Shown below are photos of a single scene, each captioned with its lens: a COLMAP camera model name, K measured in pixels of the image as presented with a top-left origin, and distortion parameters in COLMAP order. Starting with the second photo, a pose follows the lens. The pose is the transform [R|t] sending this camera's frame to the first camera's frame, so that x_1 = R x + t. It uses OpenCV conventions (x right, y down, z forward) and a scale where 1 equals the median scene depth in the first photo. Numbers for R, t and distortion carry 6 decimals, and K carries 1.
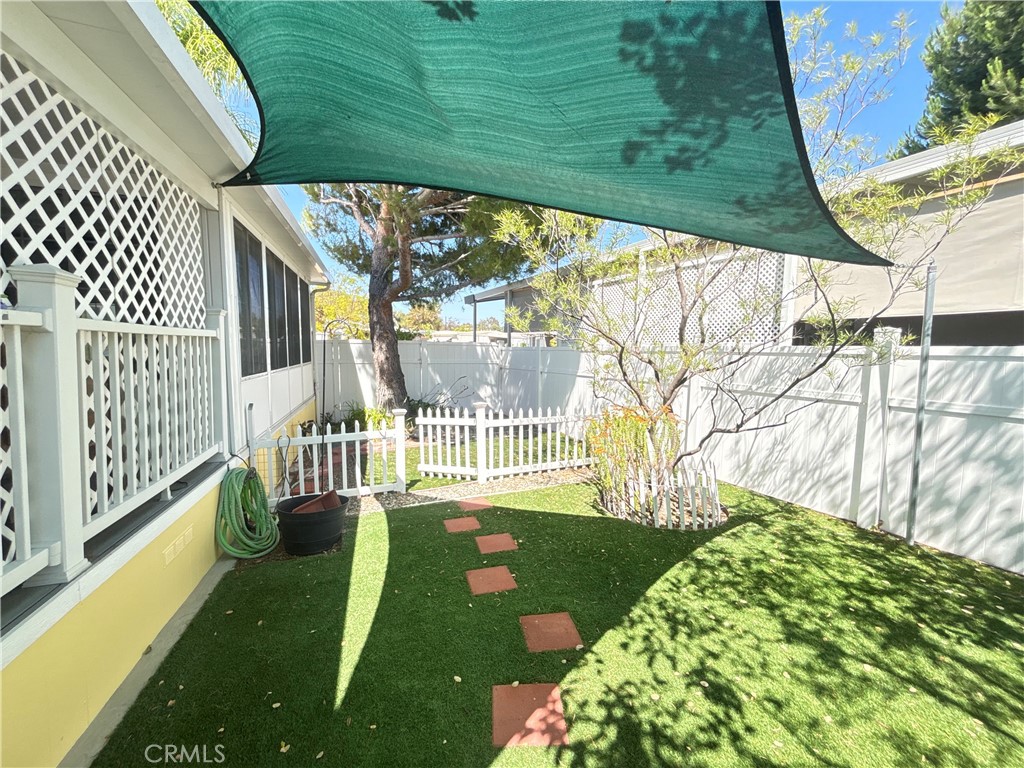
lens RADIAL K [[412.8, 0, 512.0], [0, 412.8, 384.0], [0, 0, 1]] dist [-0.000918, -0.000257]
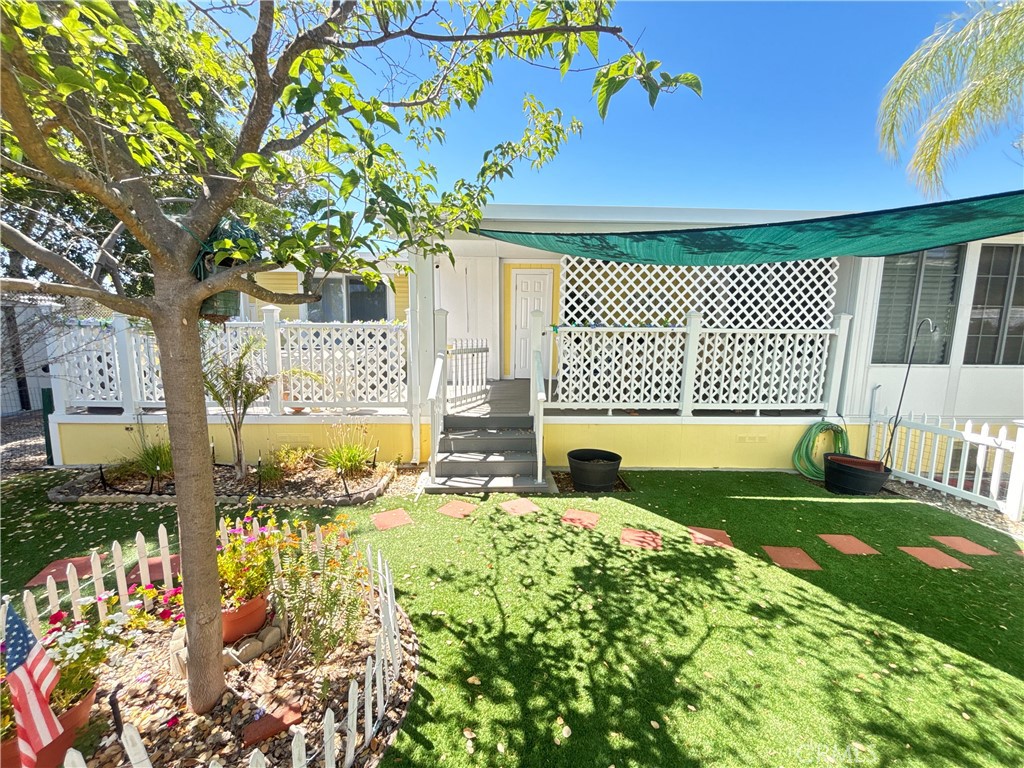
lens RADIAL K [[412.8, 0, 512.0], [0, 412.8, 384.0], [0, 0, 1]] dist [-0.000918, -0.000257]
pose [[-0.259340, 0.122108, -0.958036, 1.385371], [-0.104280, 0.982635, 0.153472, -0.053925], [0.960140, 0.139705, -0.242104, 0.337222]]
